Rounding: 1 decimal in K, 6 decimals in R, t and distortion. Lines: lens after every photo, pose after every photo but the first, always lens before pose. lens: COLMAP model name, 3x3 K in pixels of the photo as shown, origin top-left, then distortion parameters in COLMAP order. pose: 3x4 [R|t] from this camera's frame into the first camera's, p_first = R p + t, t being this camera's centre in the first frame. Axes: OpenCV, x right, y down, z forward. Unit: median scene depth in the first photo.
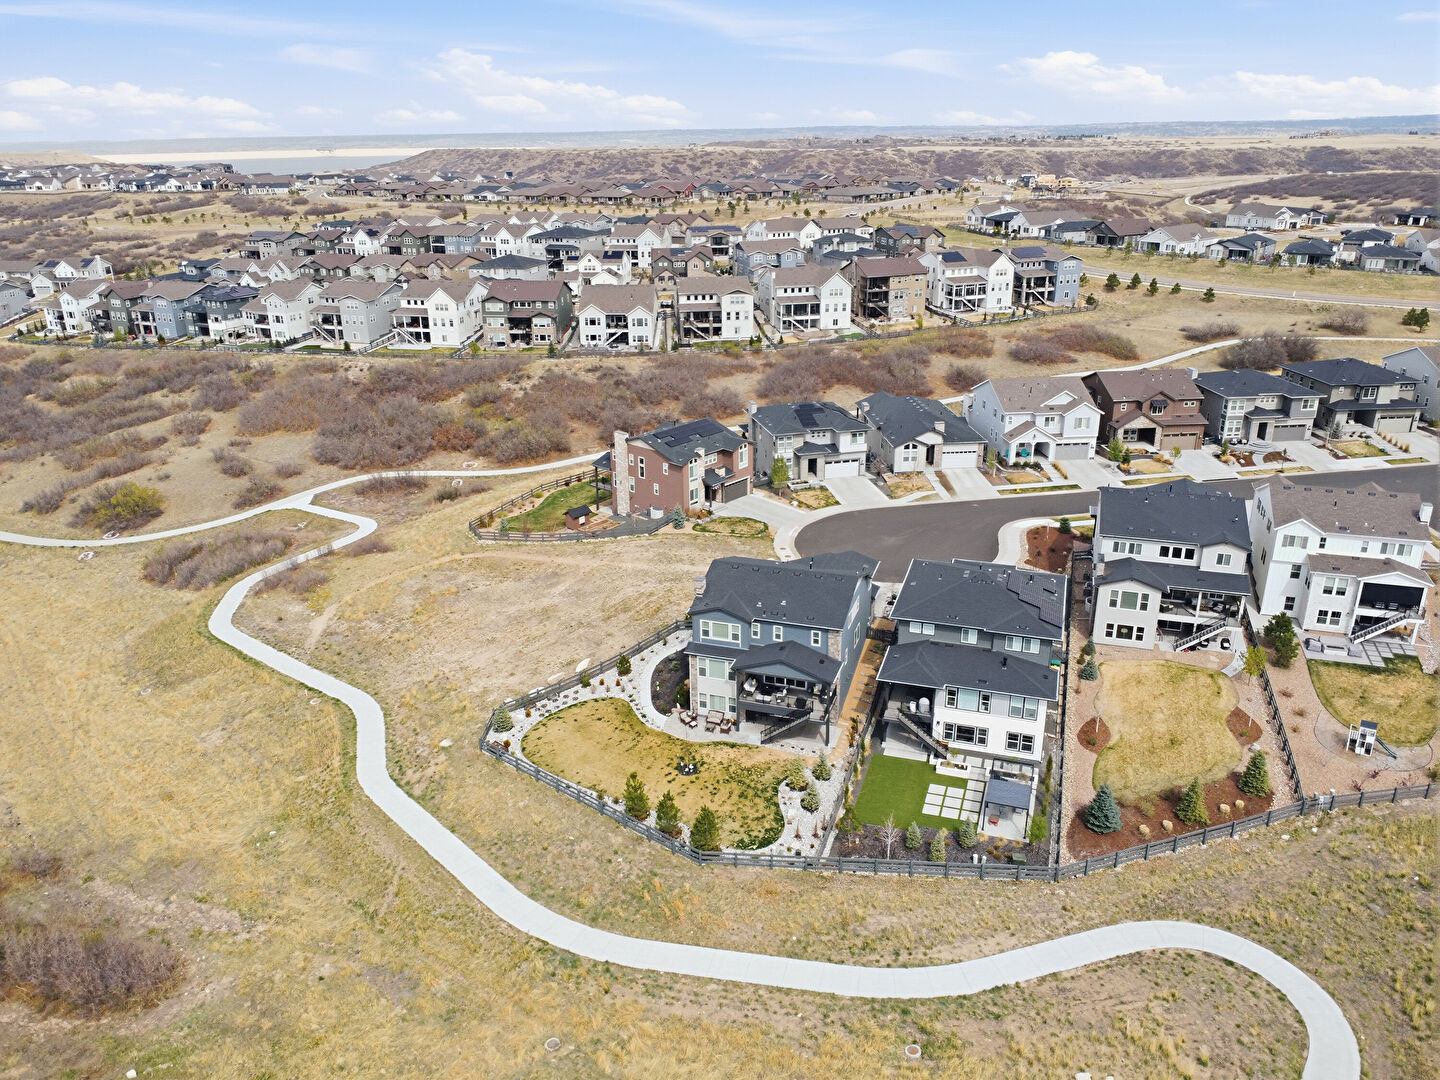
lens RADIAL K [[1075.7, 0, 724.6], [0, 1075.7, 542.7], [0, 0, 1]] dist [0.000479, -0.005149]
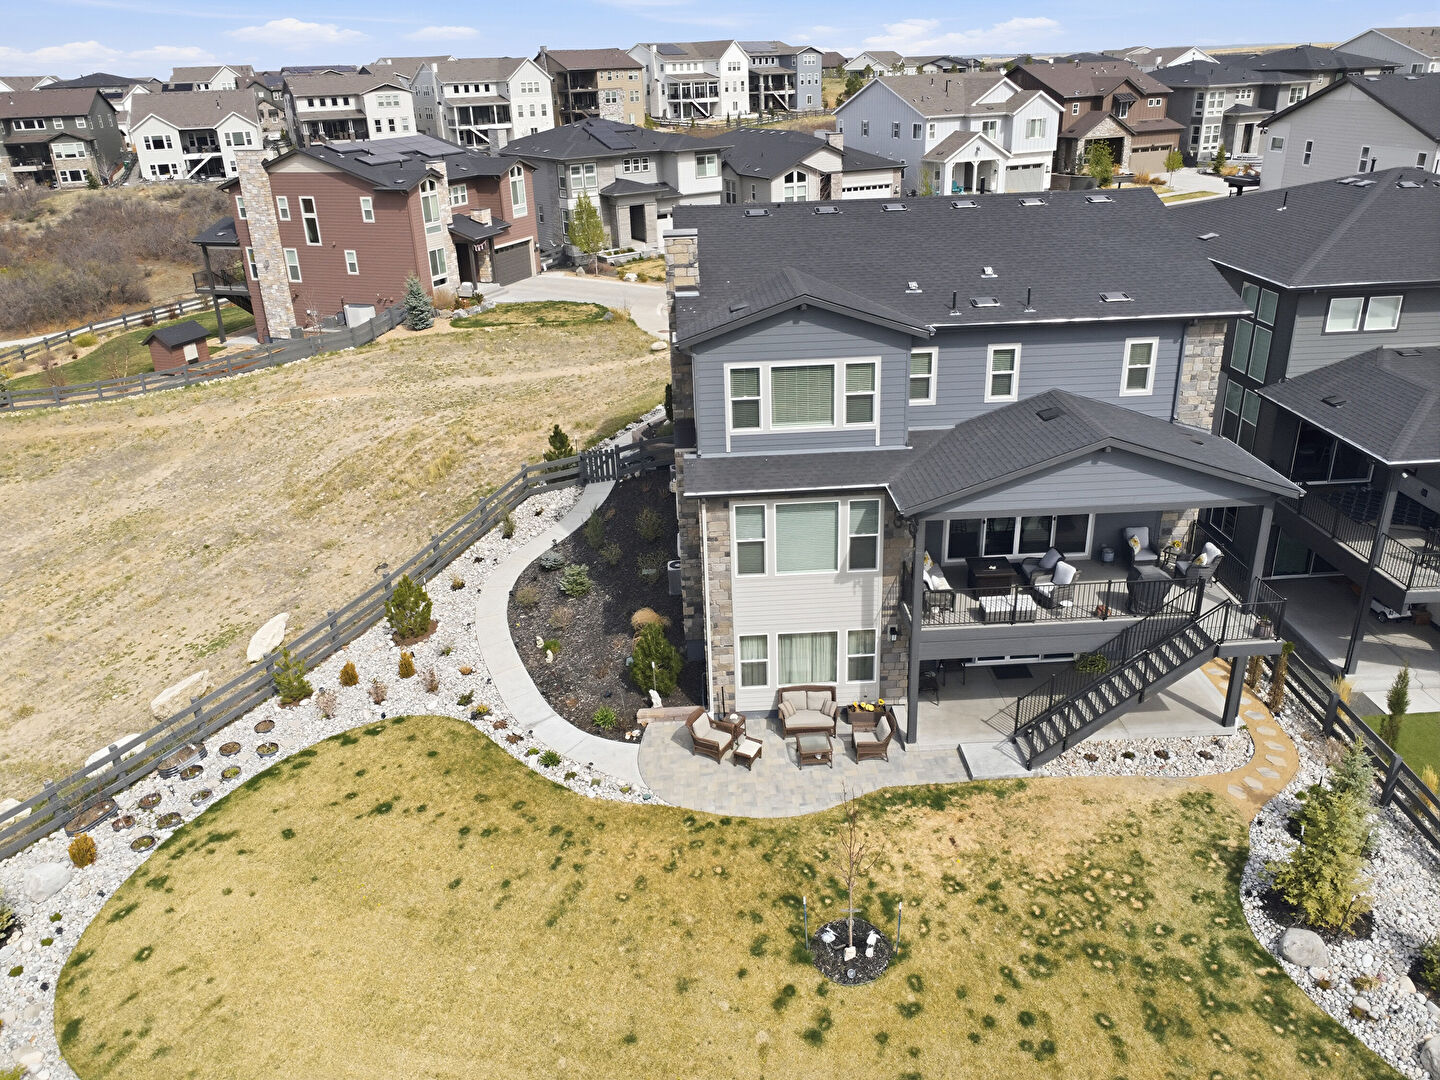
lens RADIAL K [[1075.7, 0, 721.0], [0, 1075.7, 537.7], [0, 0, 1]] dist [0.000479, -0.005149]
pose [[0.937634, -0.159971, 0.308630, -0.043735], [0.150373, 0.987109, 0.054803, 0.038617], [-0.313418, -0.004976, 0.949602, 0.289855]]
